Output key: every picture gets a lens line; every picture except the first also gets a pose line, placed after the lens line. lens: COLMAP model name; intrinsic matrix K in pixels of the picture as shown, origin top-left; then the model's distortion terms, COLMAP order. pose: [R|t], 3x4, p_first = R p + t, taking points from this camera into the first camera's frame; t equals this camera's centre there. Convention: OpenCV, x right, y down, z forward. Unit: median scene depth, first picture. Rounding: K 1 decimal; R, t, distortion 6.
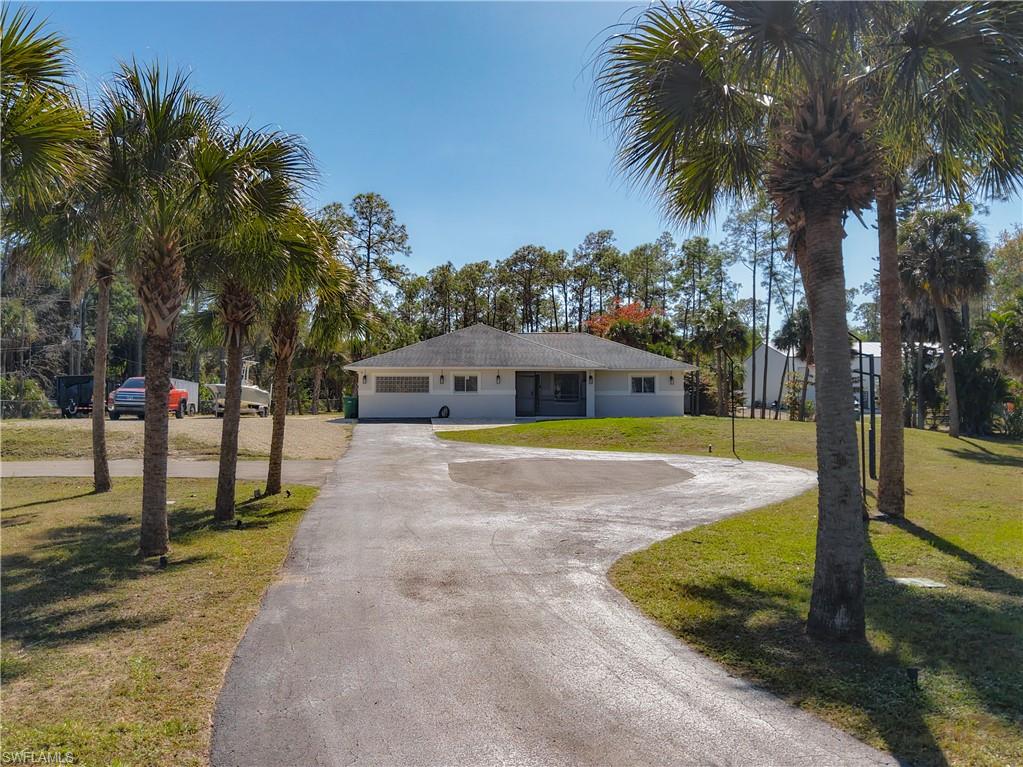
lens RADIAL K [[687.0, 0, 511.5], [0, 687.0, 383.5], [0, 0, 1]] dist [0.006784, -0.006920]
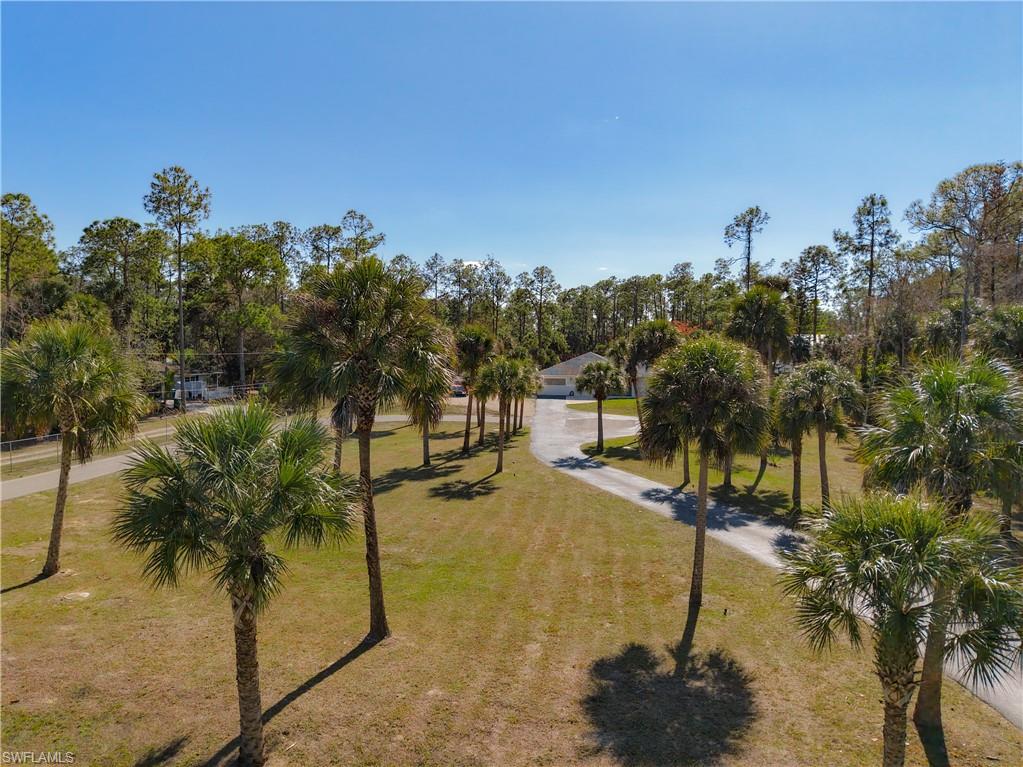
lens RADIAL K [[687.0, 0, 511.5], [0, 687.0, 383.5], [0, 0, 1]] dist [0.006784, -0.006920]
pose [[0.969534, 0.020861, -0.244065, 0.327199], [0.007965, 0.993155, 0.116528, -0.314622], [0.244826, -0.114922, 0.962732, -1.589022]]
